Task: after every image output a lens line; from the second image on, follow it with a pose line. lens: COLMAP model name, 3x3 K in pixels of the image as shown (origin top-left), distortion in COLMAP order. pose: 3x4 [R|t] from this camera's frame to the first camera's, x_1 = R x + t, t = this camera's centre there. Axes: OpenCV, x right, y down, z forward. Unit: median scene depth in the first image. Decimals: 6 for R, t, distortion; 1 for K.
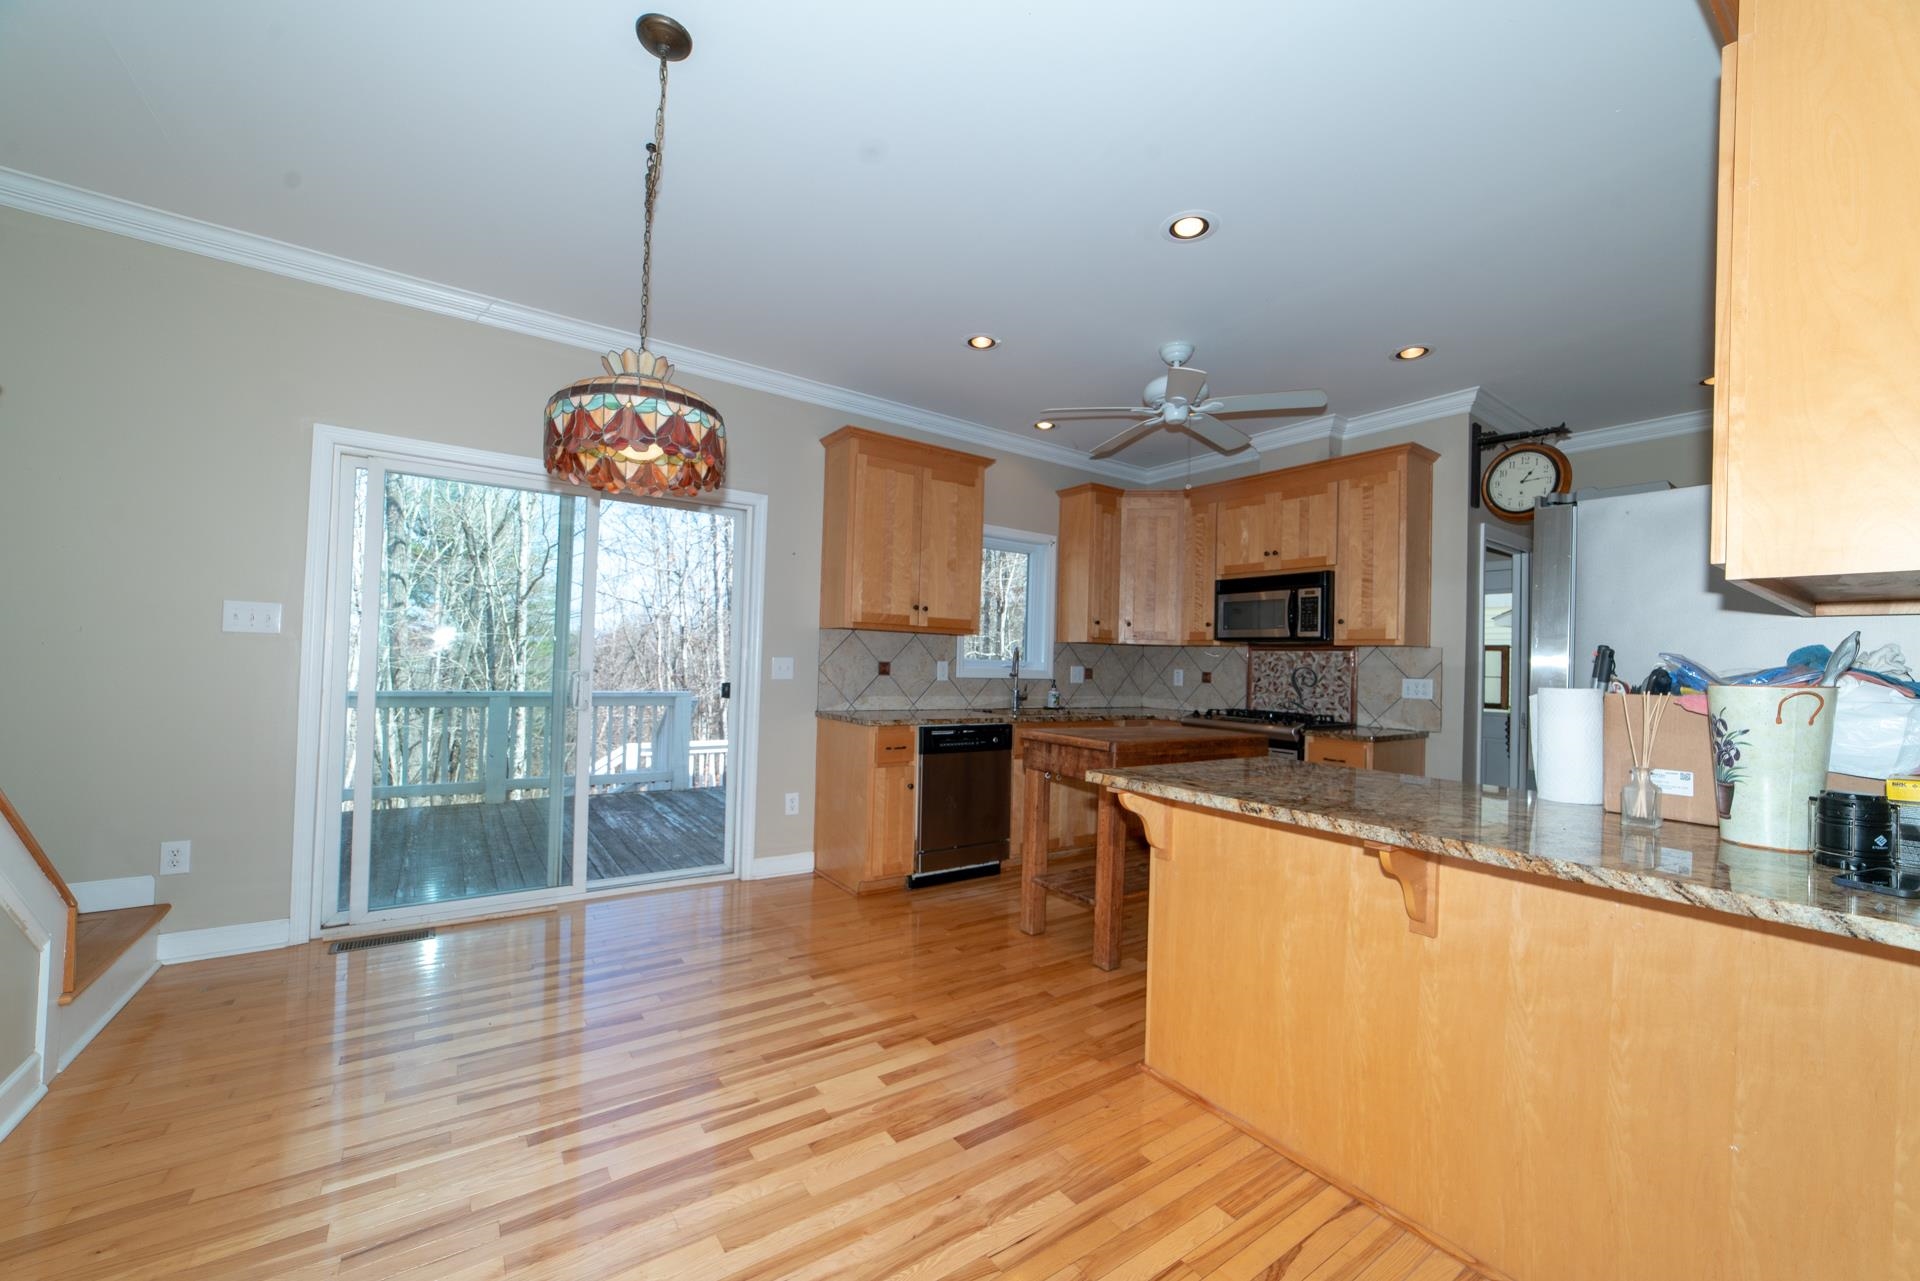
lens RADIAL K [[739.0, 0, 971.7], [0, 739.0, 639.7], [0, 0, 1]] dist [-0.000177, 0.000033]
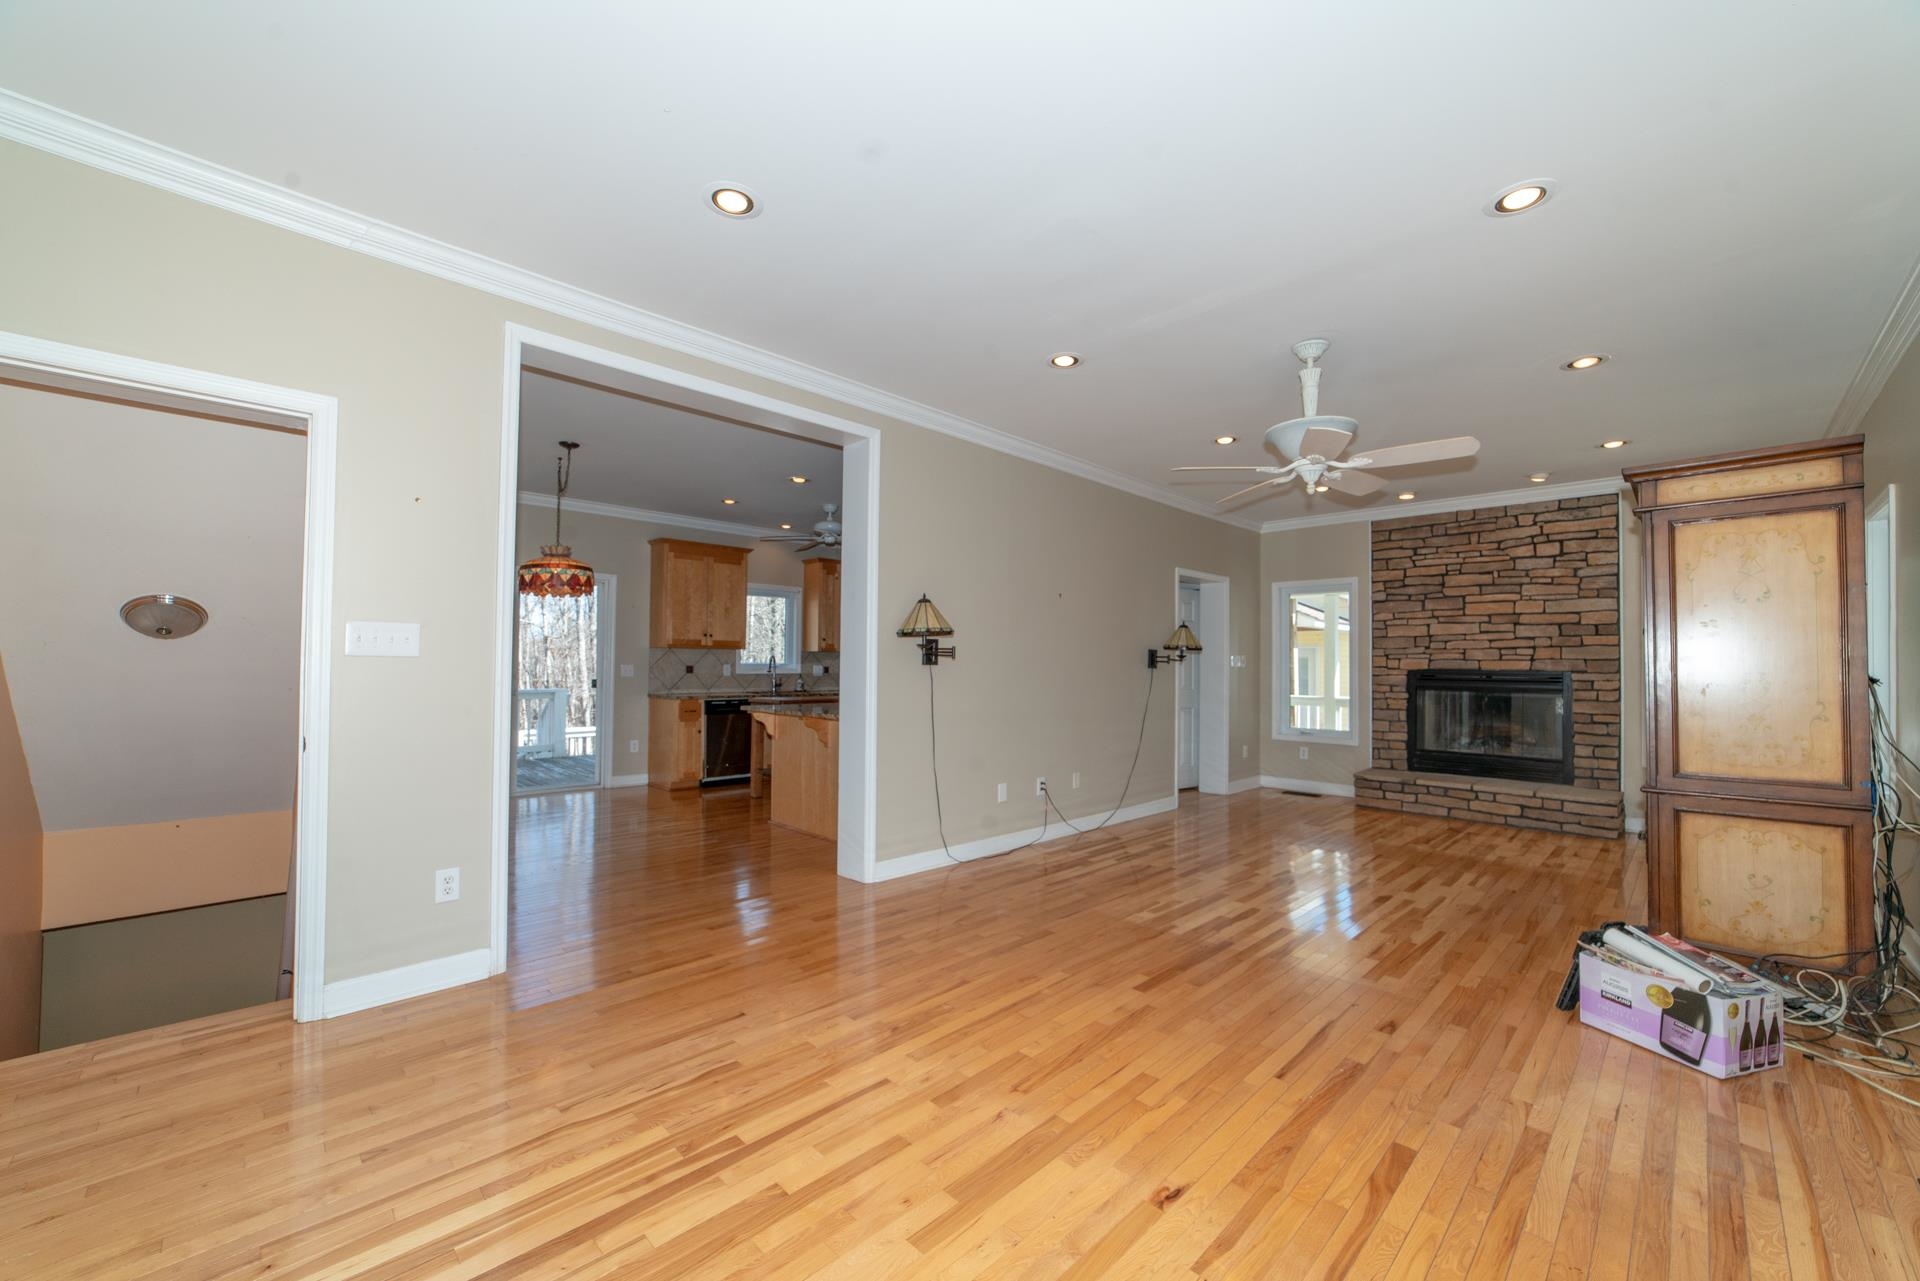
lens RADIAL K [[740.8, 0, 960.0], [0, 740.8, 640.5], [0, 0, 1]] dist [-0.001474, -0.000164]
pose [[0.988901, -0.017909, 0.147496, 0.271544], [0.017374, 0.999837, 0.004916, -0.028515], [-0.147560, -0.002298, 0.989050, -0.871329]]
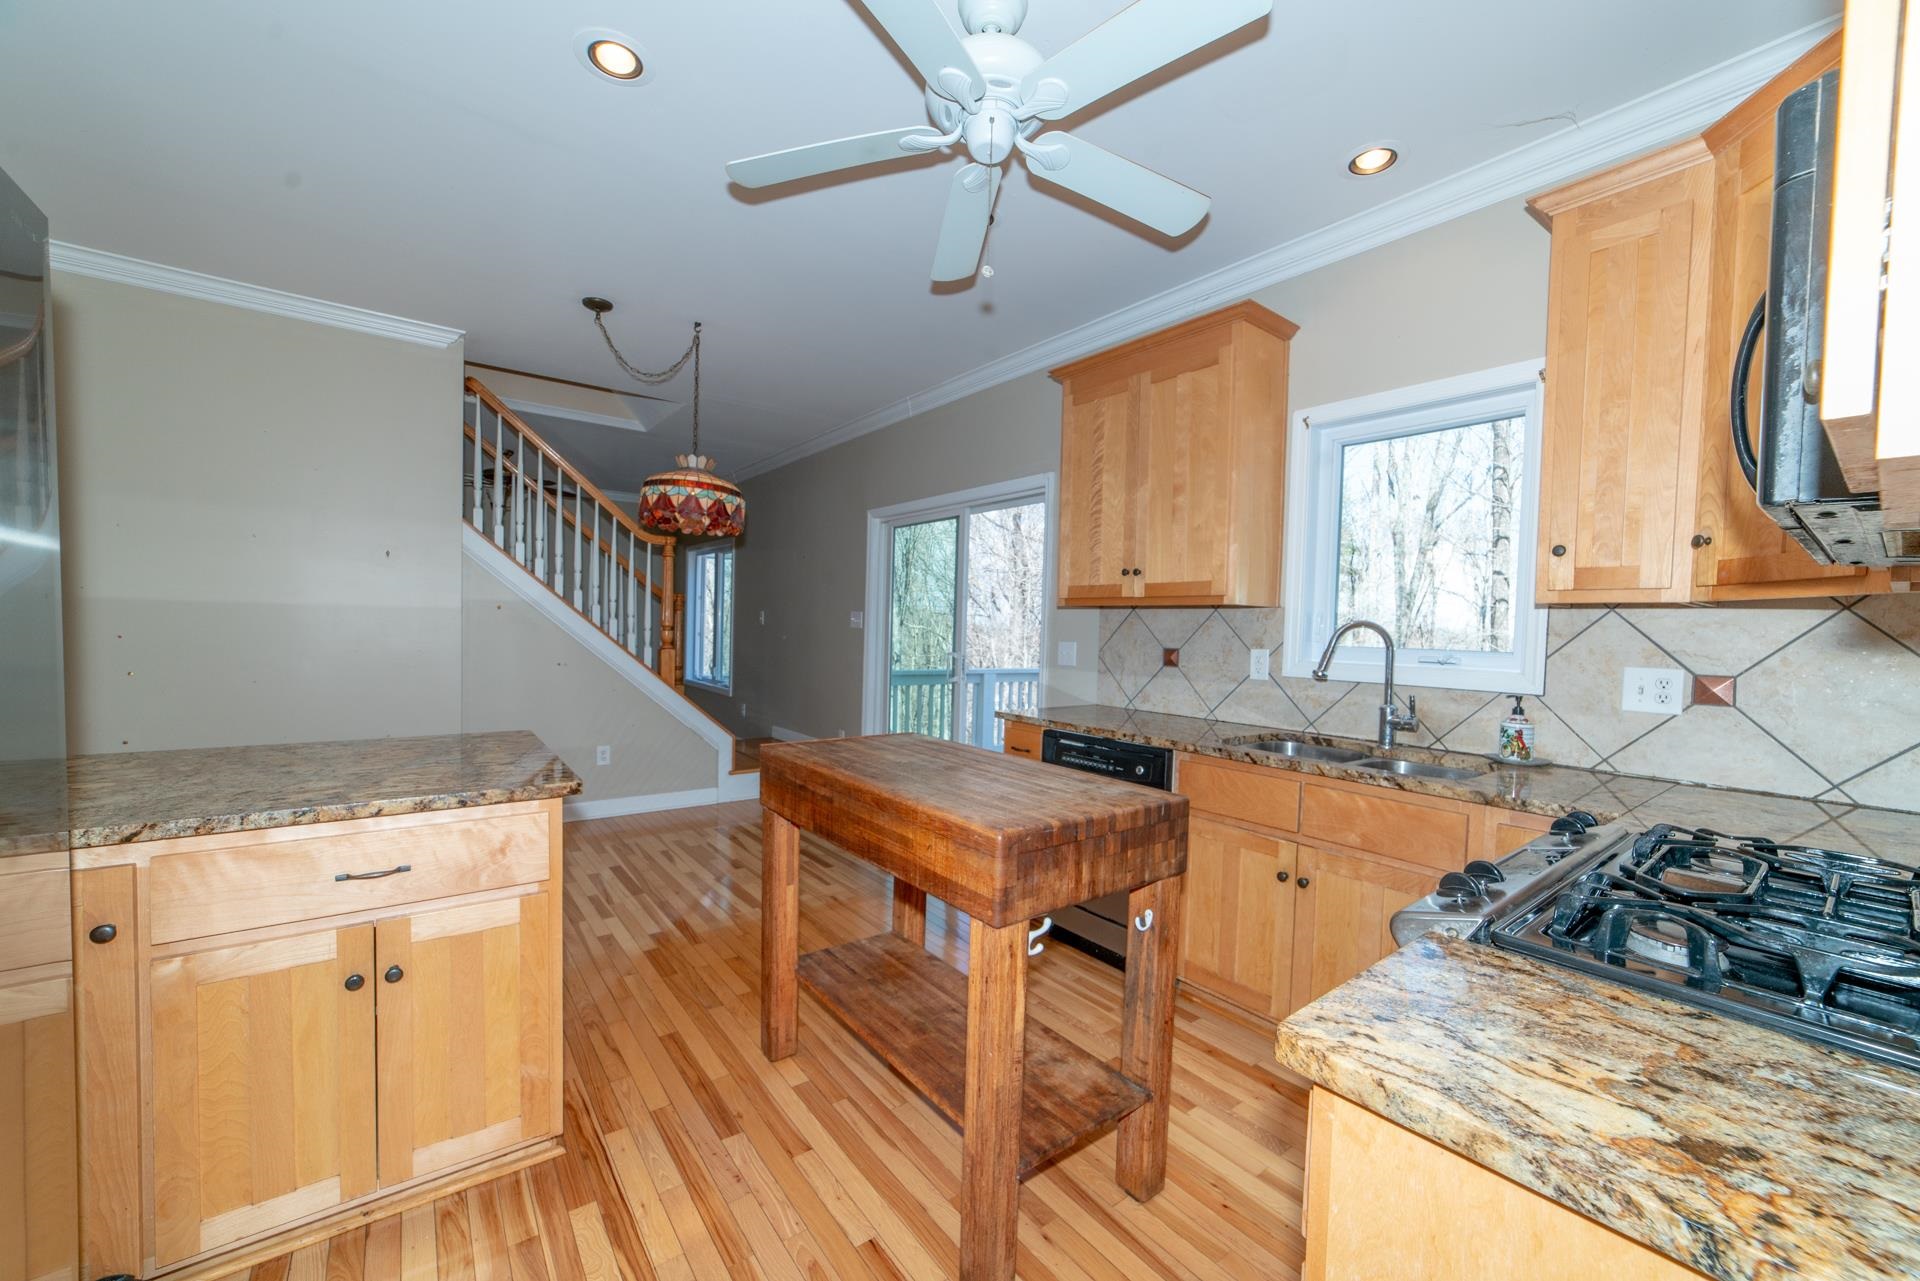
lens RADIAL K [[740.8, 0, 960.0], [0, 740.8, 640.5], [0, 0, 1]] dist [-0.001474, -0.000164]
pose [[0.038812, -0.017588, -0.999092, 0.653856], [0.002164, 0.999844, -0.017517, 0.036950], [0.999244, -0.001482, 0.038844, 0.813977]]
